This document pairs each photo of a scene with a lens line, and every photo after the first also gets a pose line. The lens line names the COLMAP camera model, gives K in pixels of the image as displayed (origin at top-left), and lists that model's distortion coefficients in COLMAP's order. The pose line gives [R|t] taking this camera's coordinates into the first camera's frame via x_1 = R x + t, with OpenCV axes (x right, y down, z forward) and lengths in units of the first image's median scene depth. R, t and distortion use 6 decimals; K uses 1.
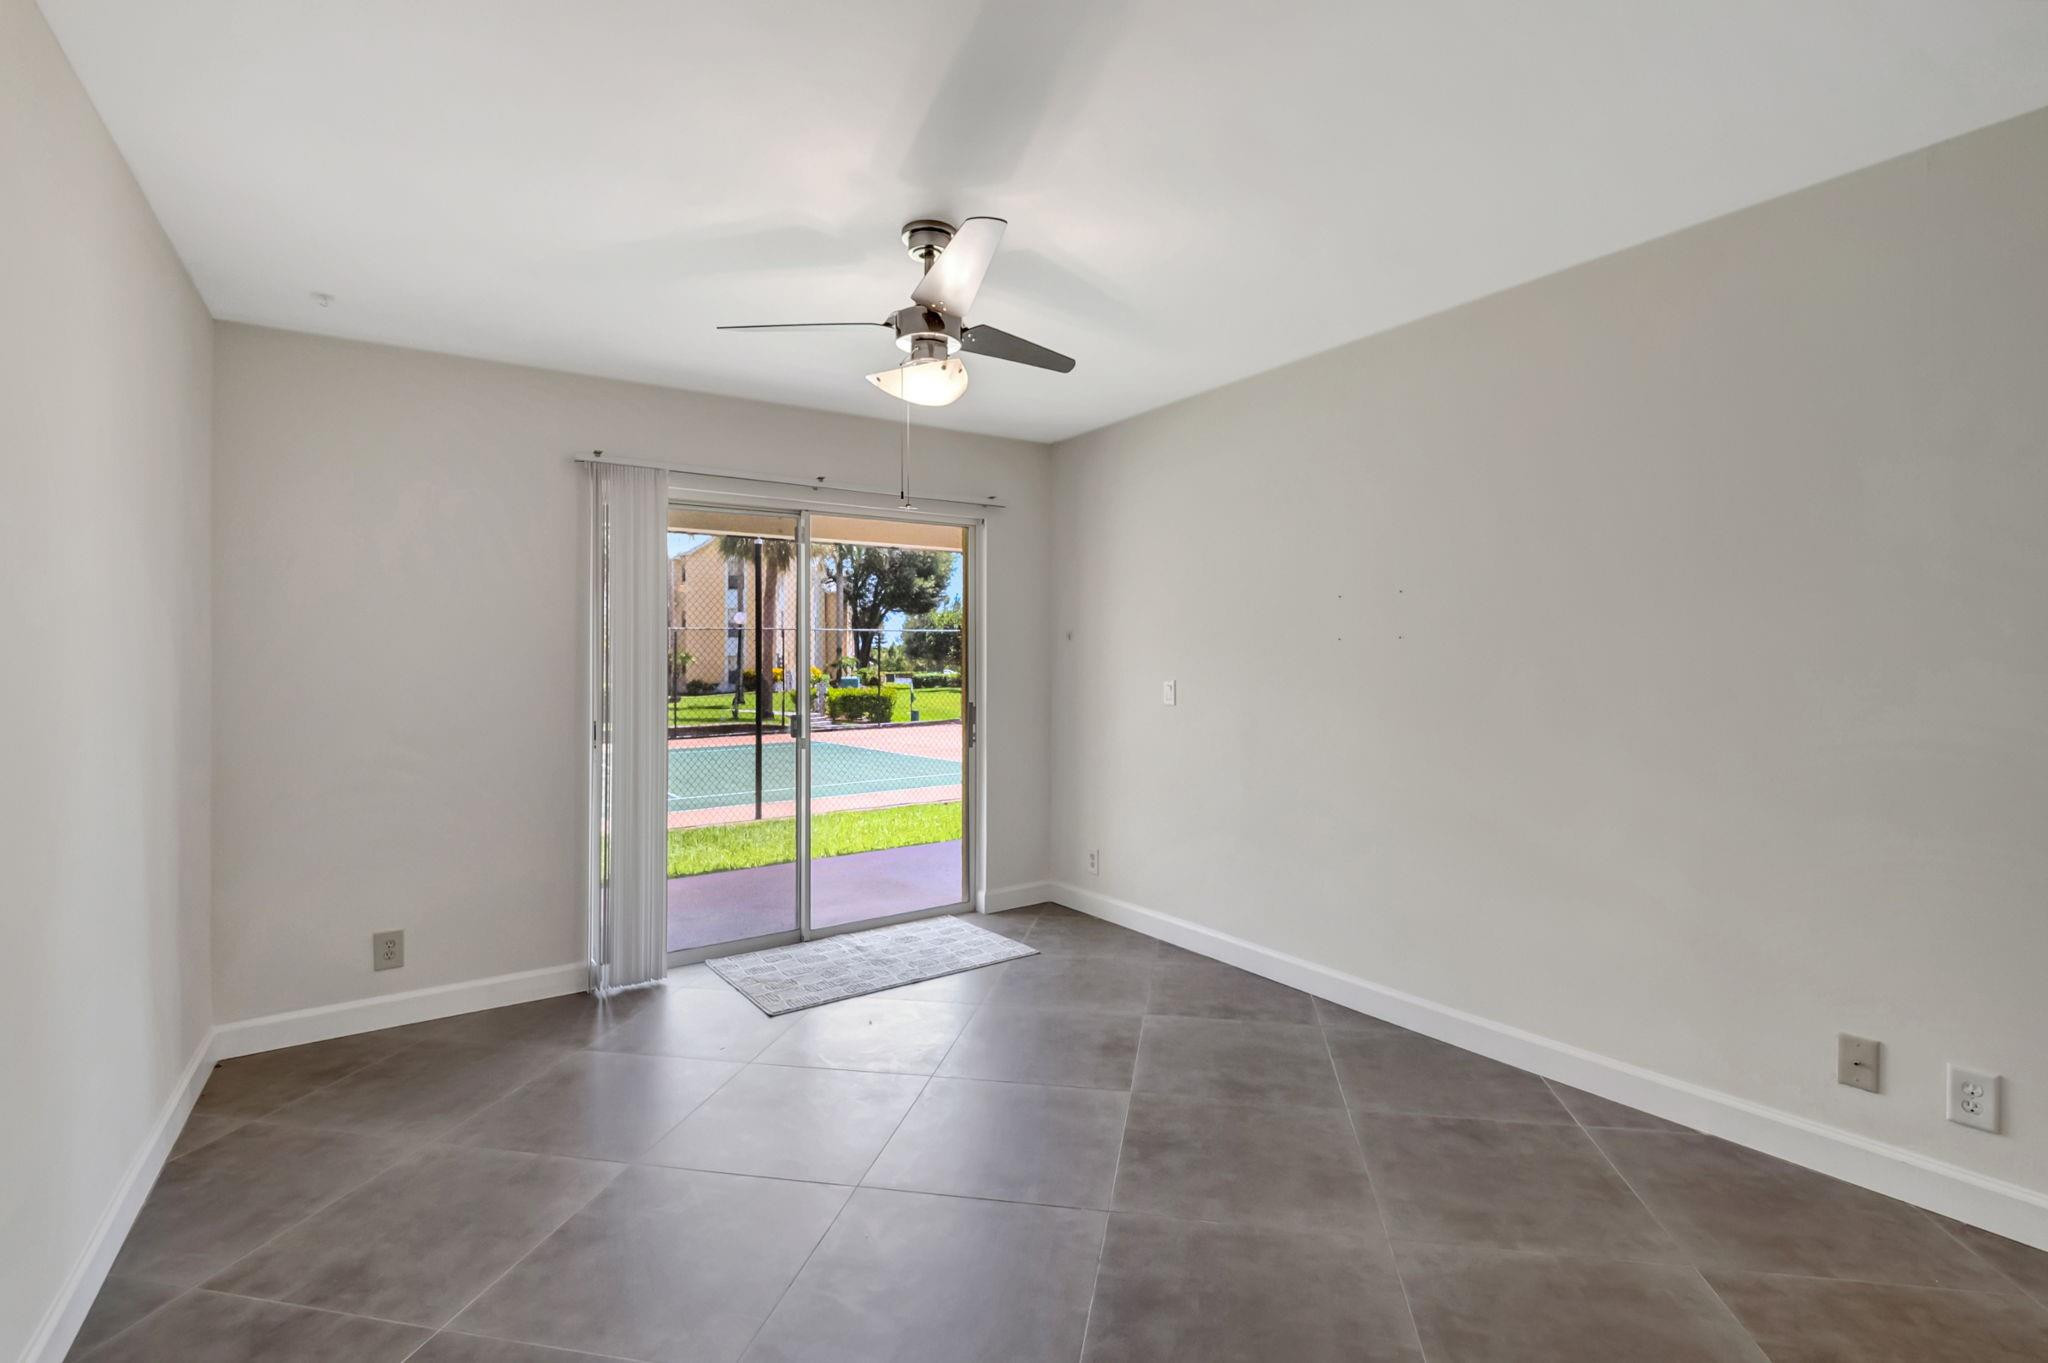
lens RADIAL K [[951.8, 0, 1001.6], [0, 951.8, 673.1], [0, 0, 1]] dist [0.036383, -0.030857]
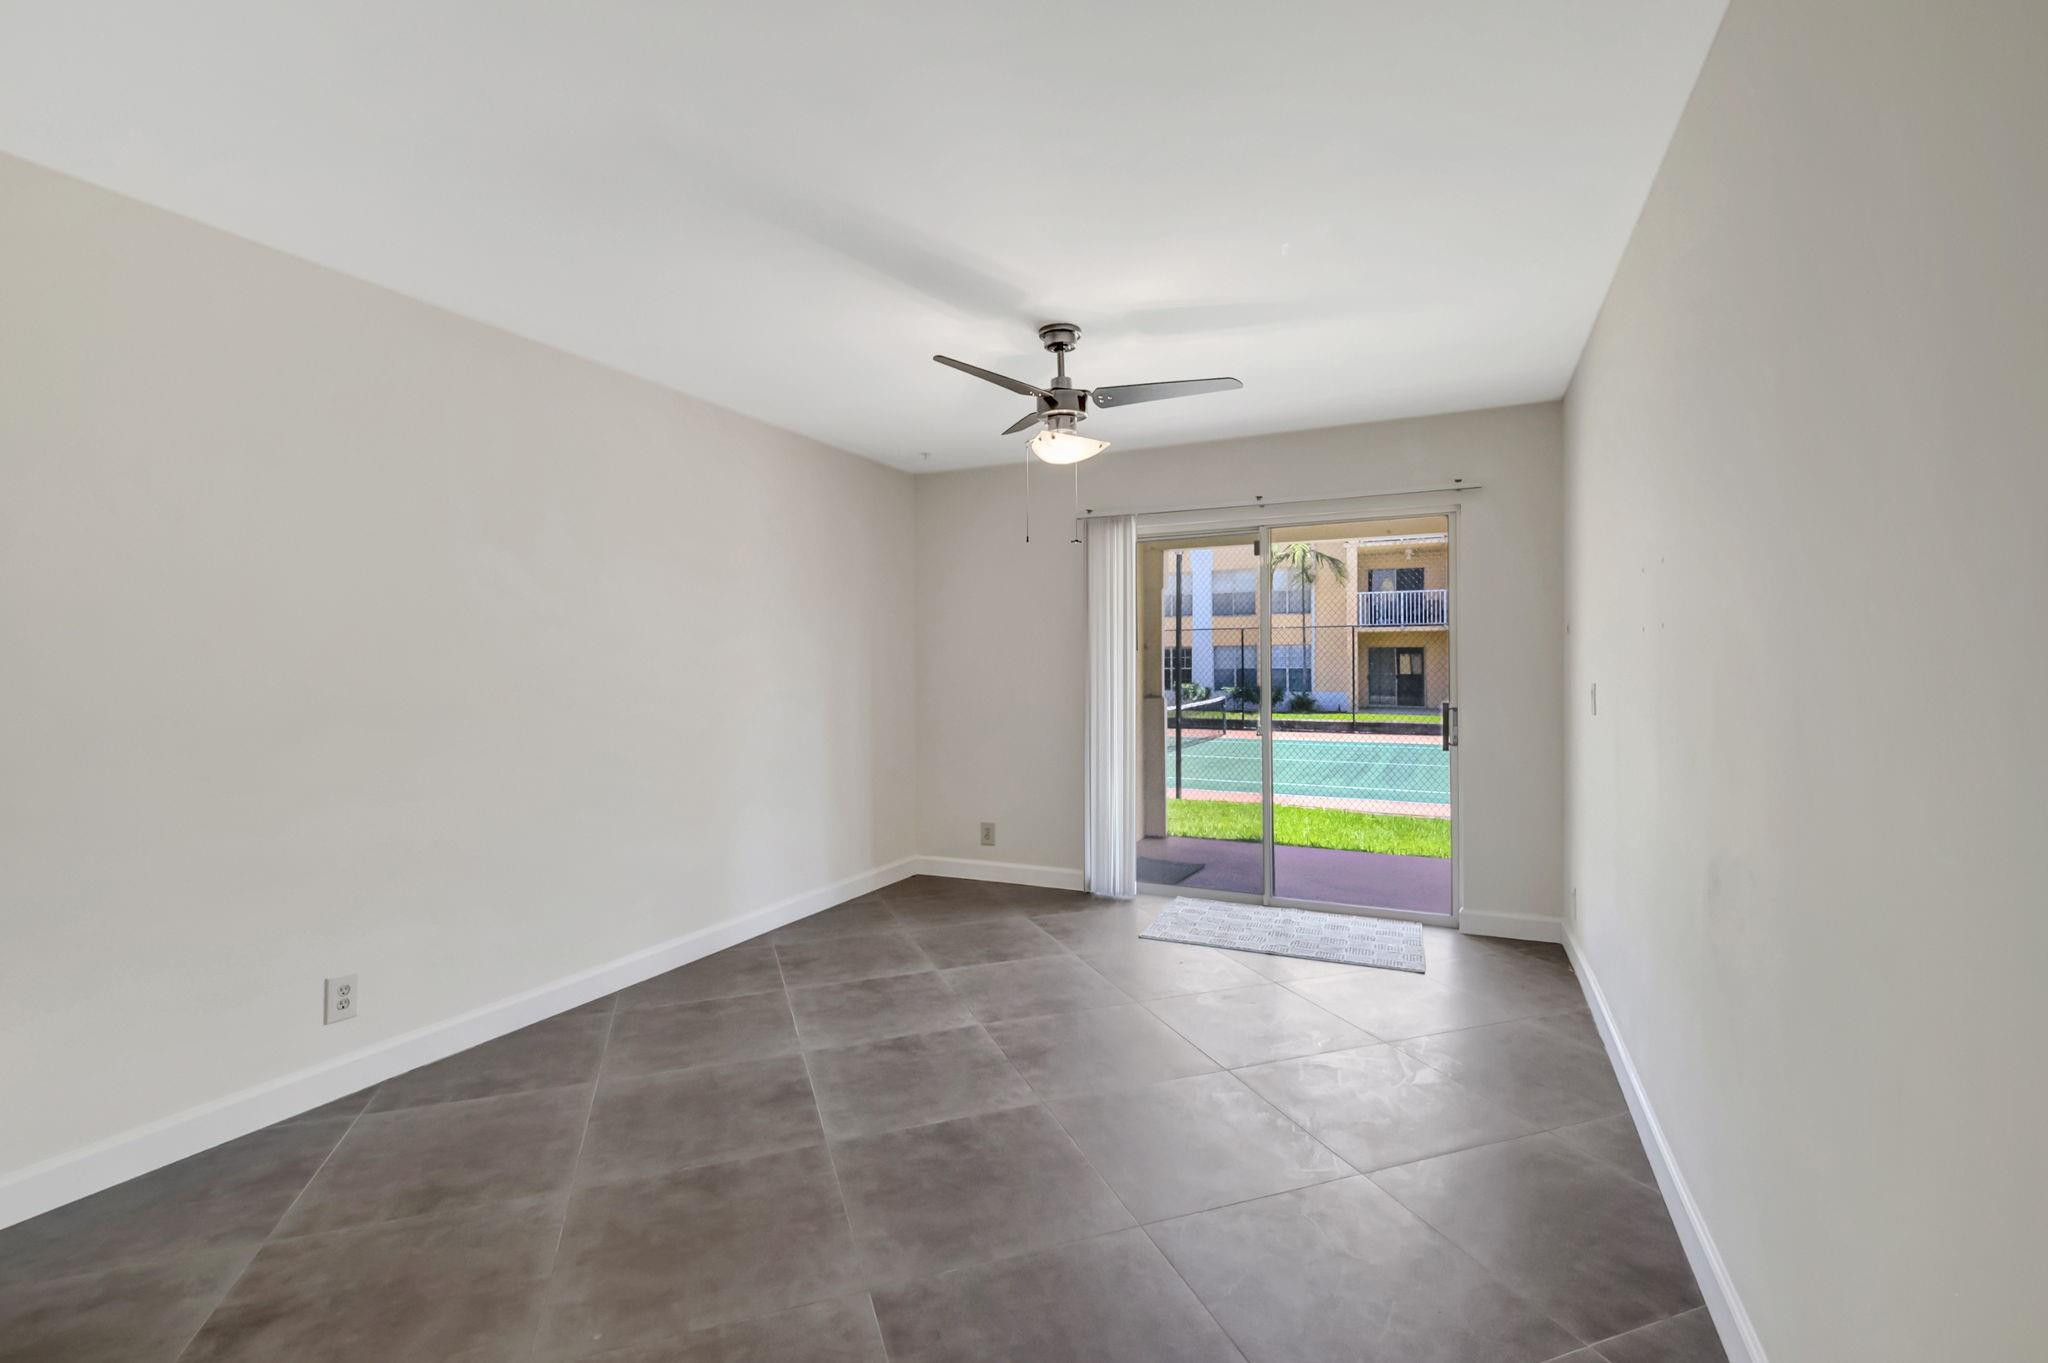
lens RADIAL K [[936.7, 0, 1019.9], [0, 936.7, 674.3], [0, 0, 1]] dist [0.000717, 0.025927]
pose [[0.499113, 0.017566, -0.866359, 0.719797], [-0.007921, 0.999845, 0.015710, -0.010424], [0.866500, -0.000978, 0.499175, 0.229294]]
